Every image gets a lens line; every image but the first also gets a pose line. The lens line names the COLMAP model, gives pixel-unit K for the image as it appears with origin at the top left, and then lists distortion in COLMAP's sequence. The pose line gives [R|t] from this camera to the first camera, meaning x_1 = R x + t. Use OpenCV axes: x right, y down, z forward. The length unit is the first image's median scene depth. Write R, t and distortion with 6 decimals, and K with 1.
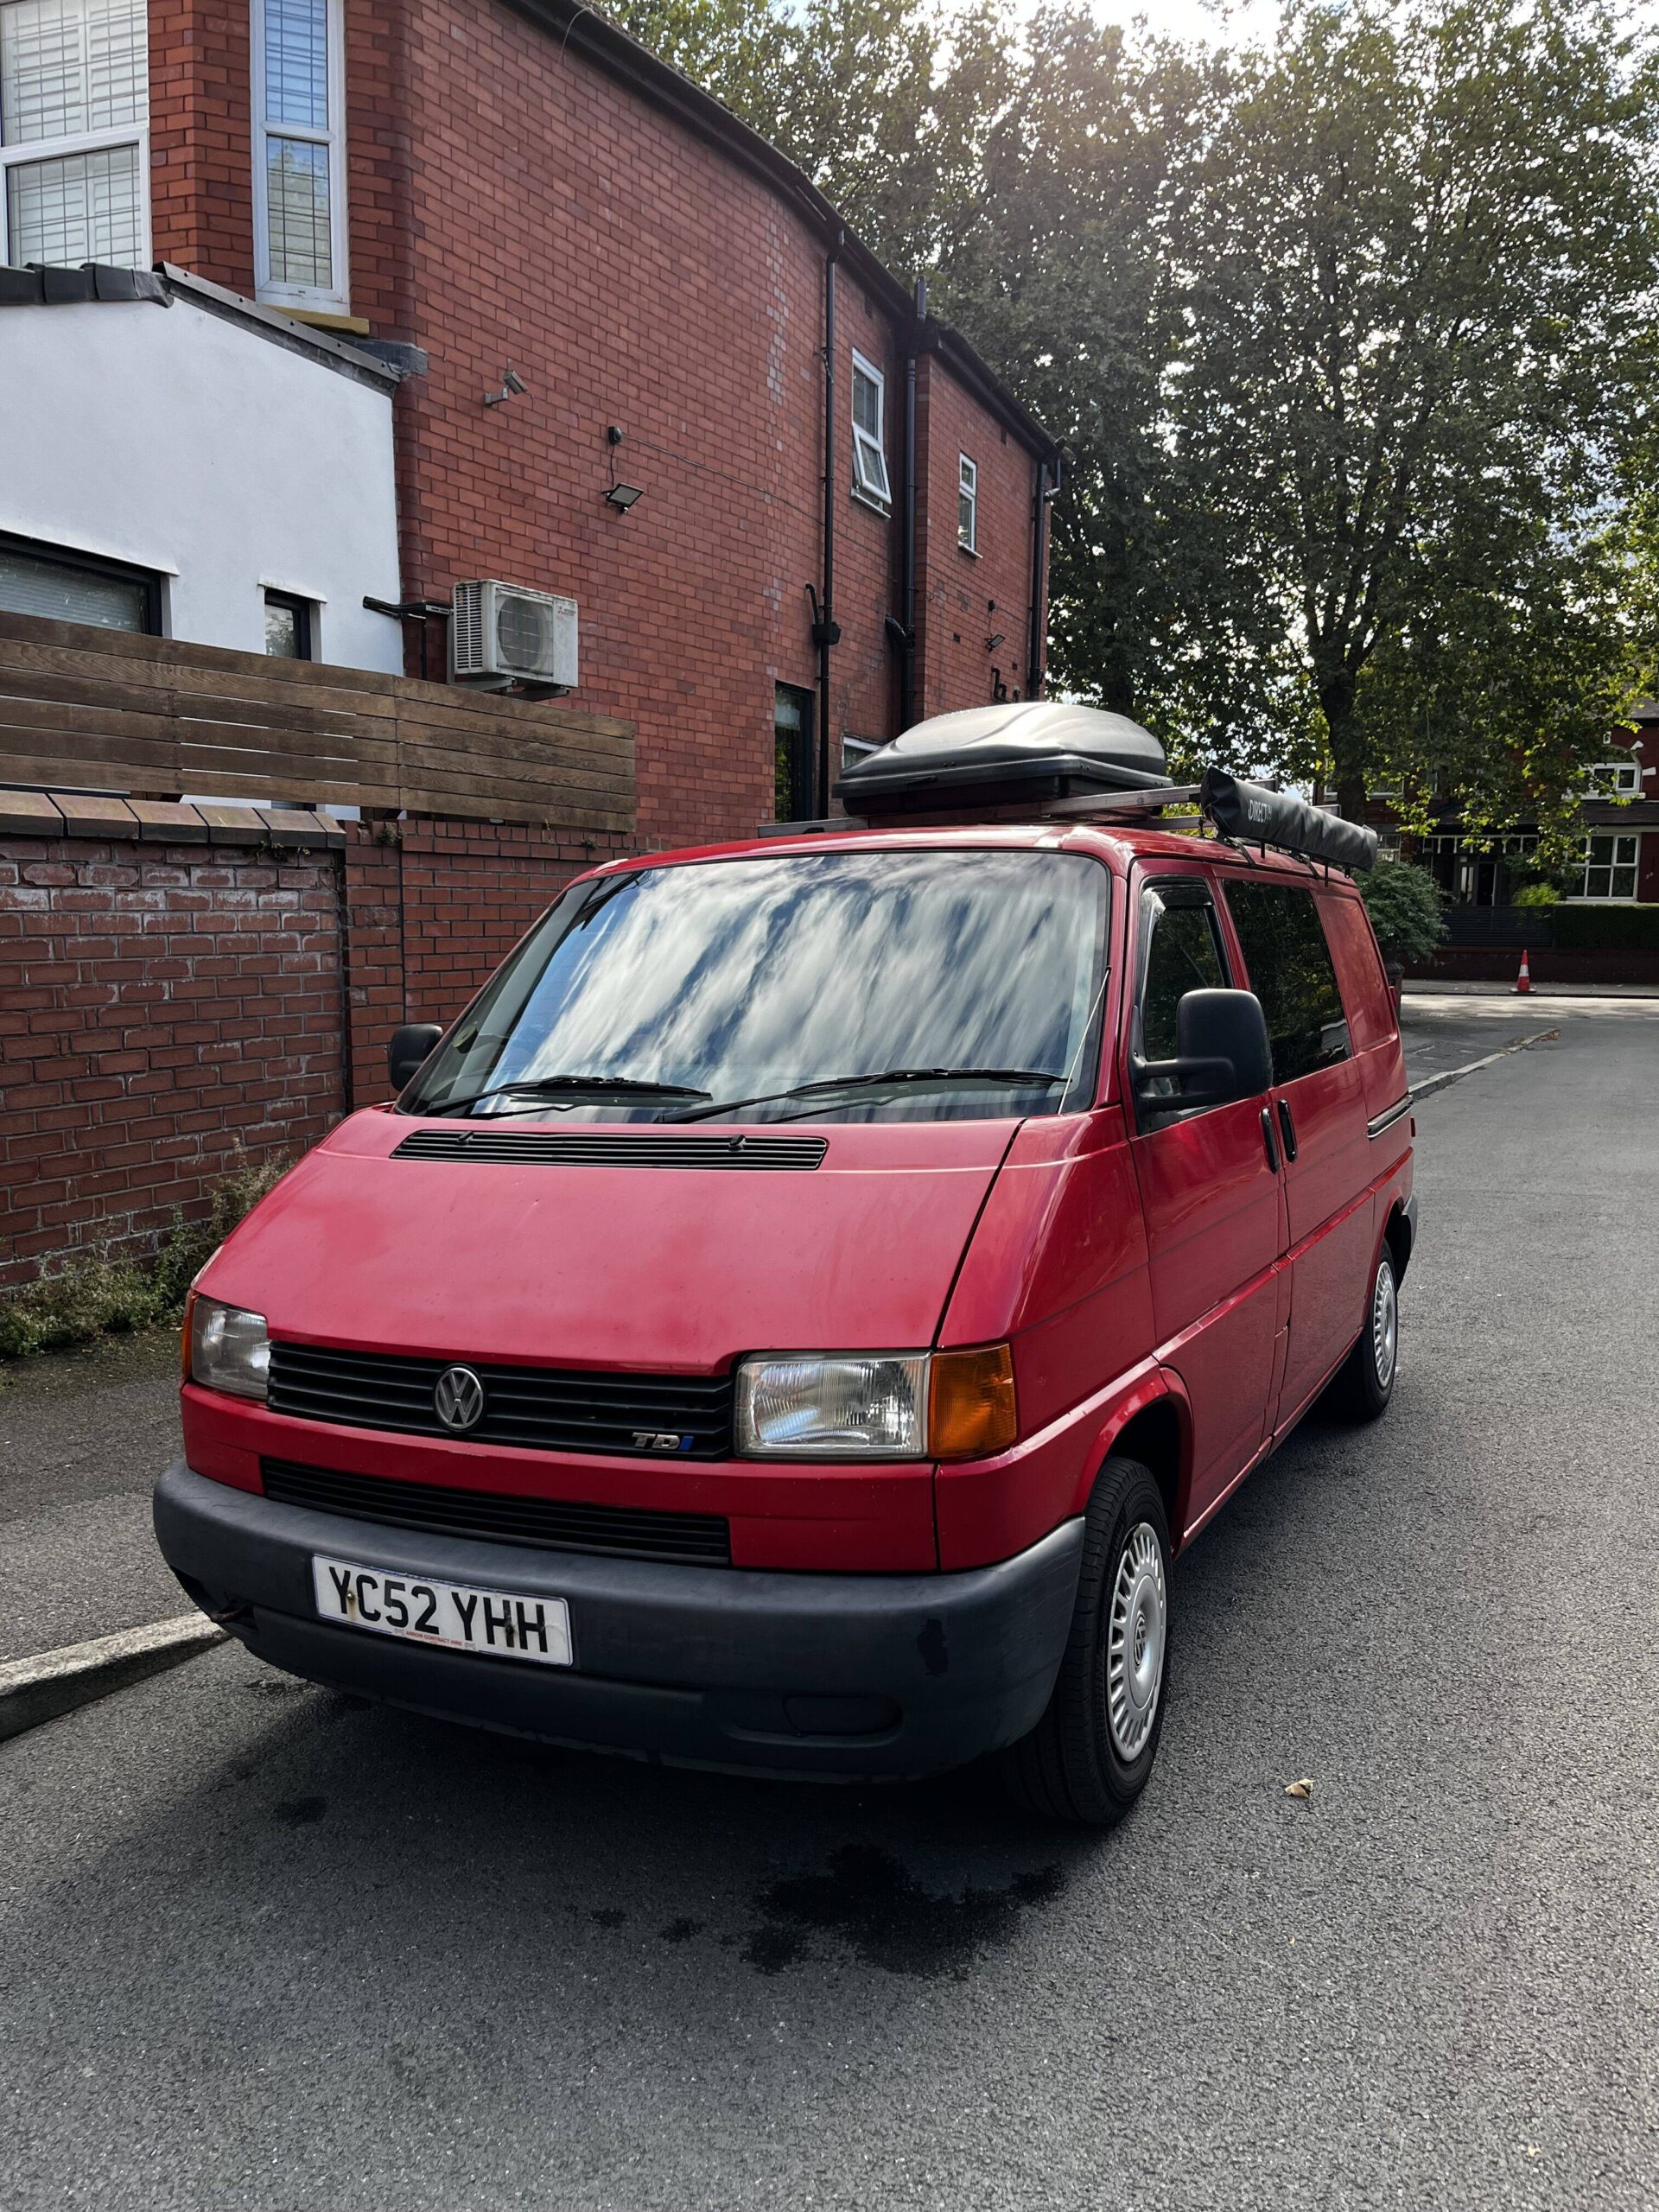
lens RADIAL K [[1683.2, 0, 827.2], [0, 1683.2, 1121.2], [0, 0, 1]] dist [0.047093, -0.072249]
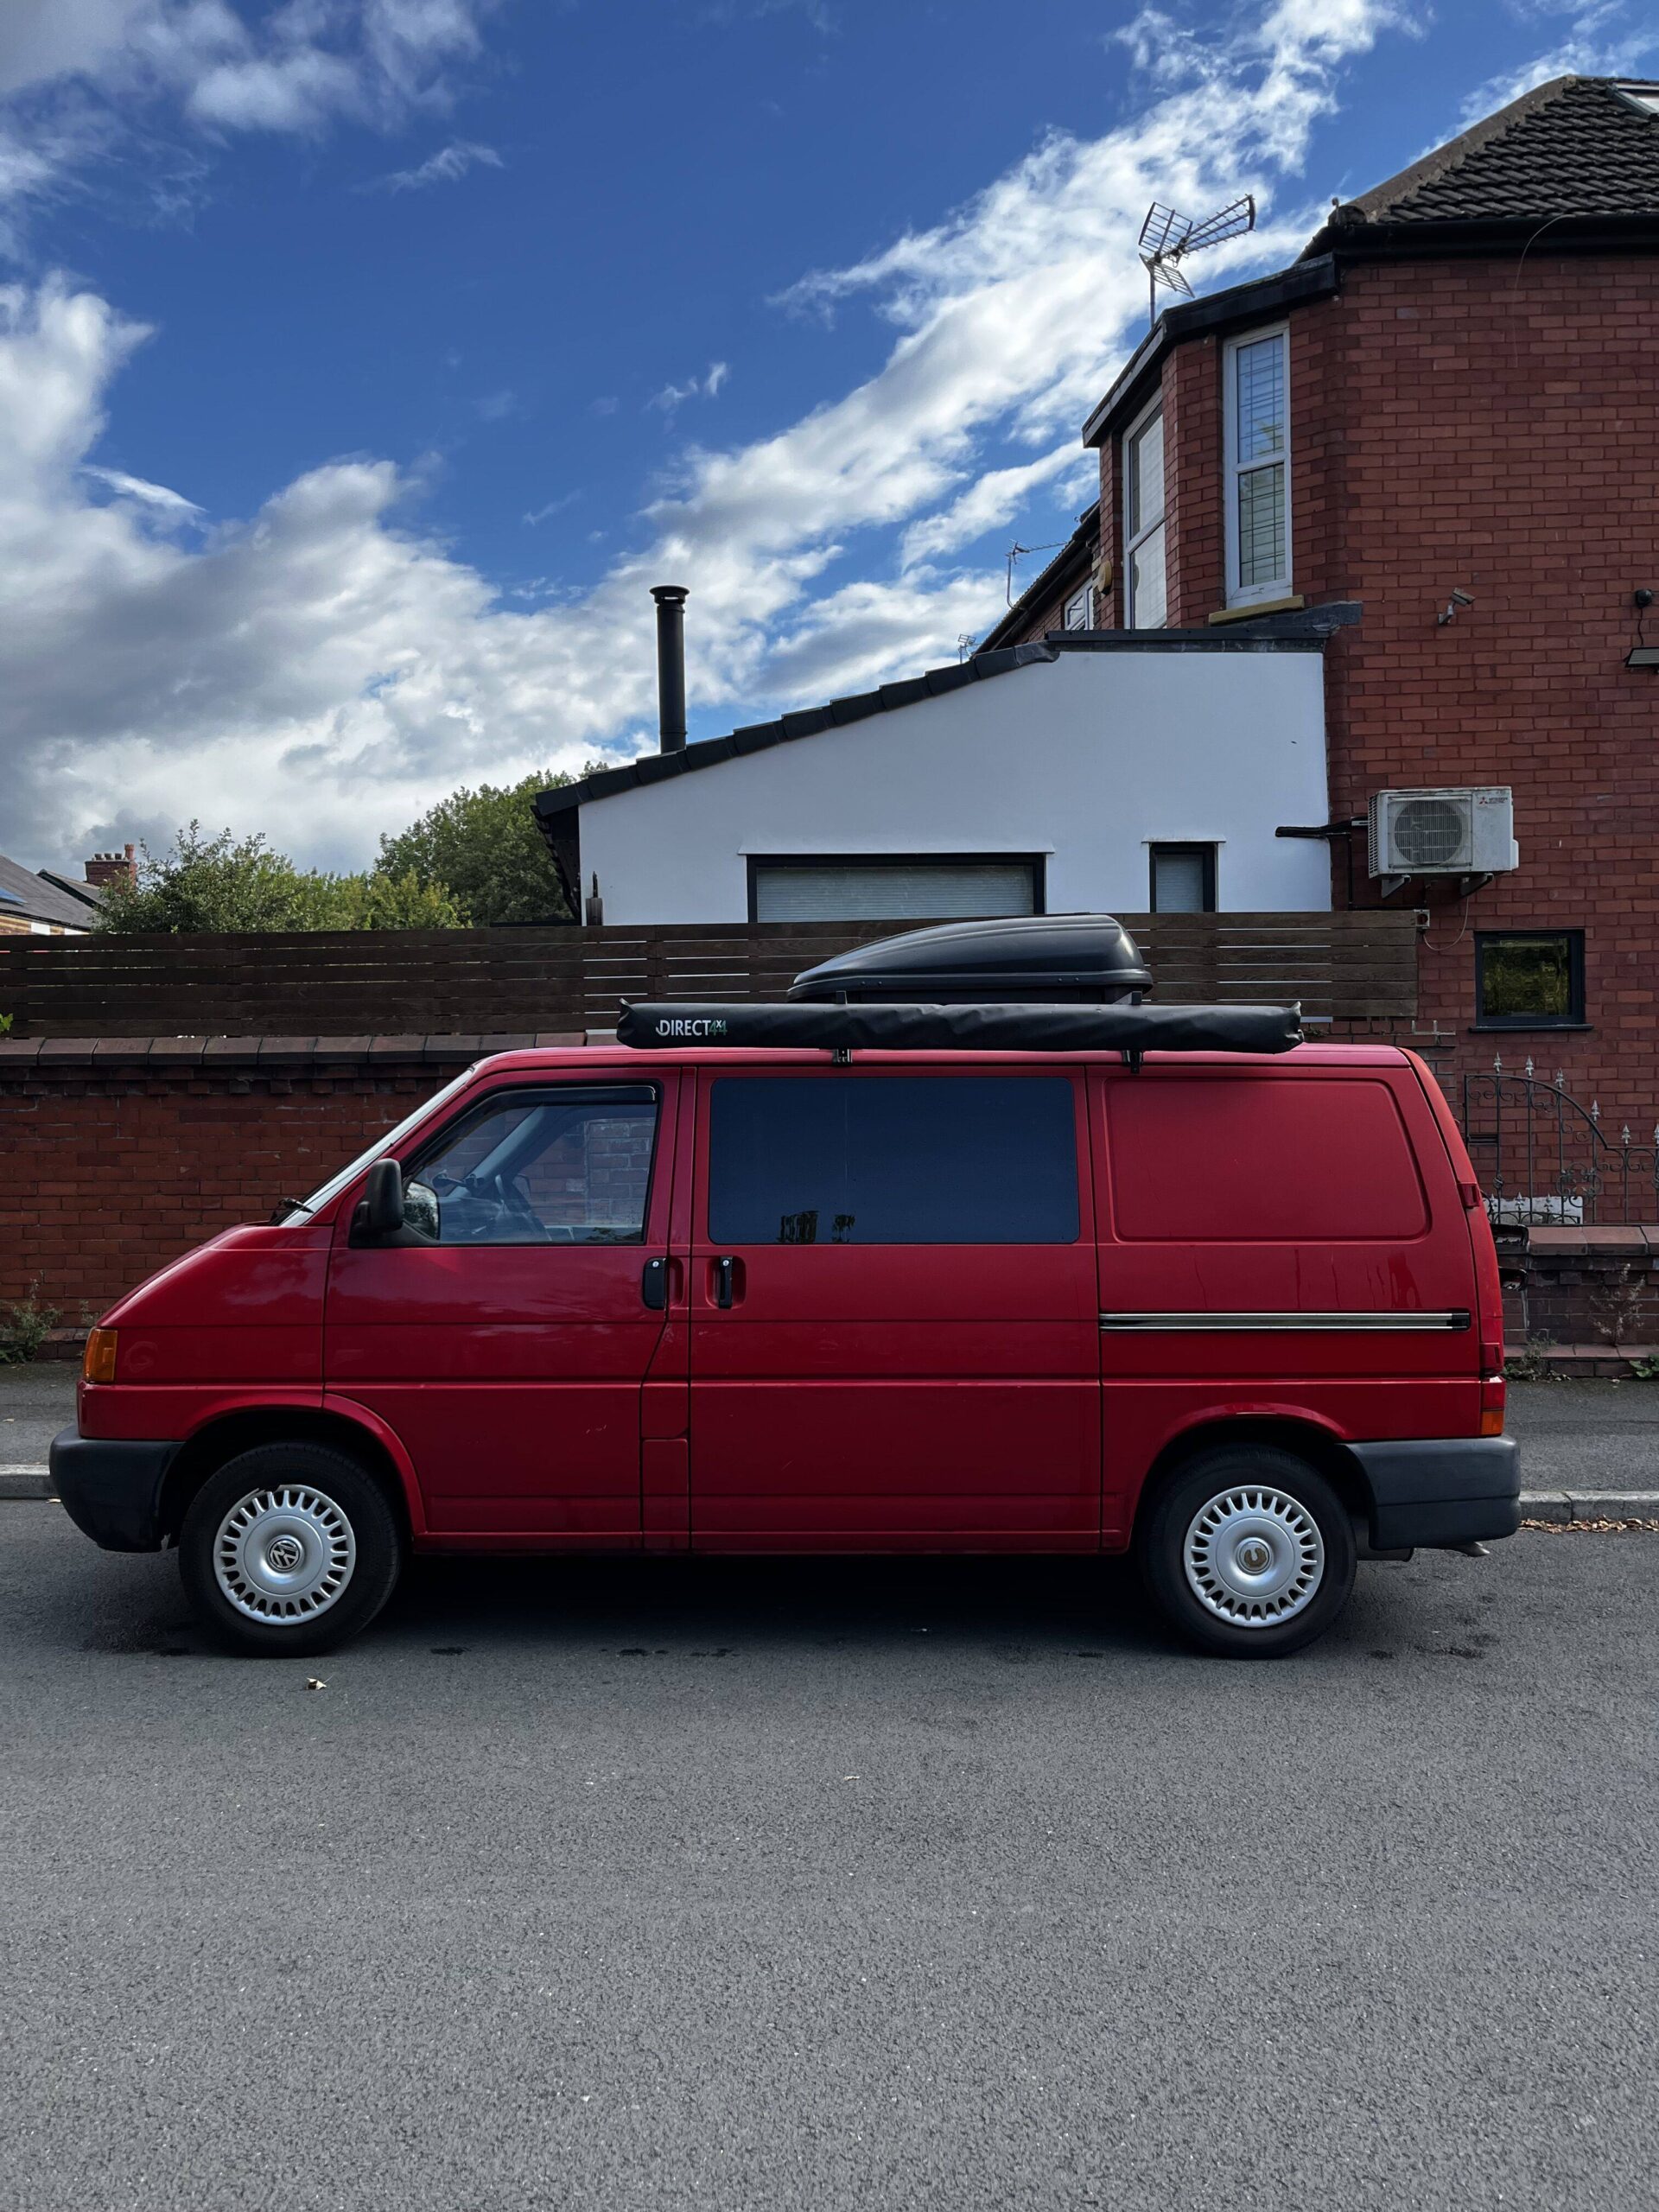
lens RADIAL K [[1683.2, 0, 833.4], [0, 1683.2, 1096.5], [0, 0, 1]] dist [0.047093, -0.072249]
pose [[0.454959, -0.006931, -0.890485, 0.606947], [-0.091696, 0.994290, -0.054587, -0.032528], [0.885779, 0.106489, 0.451726, 0.214577]]
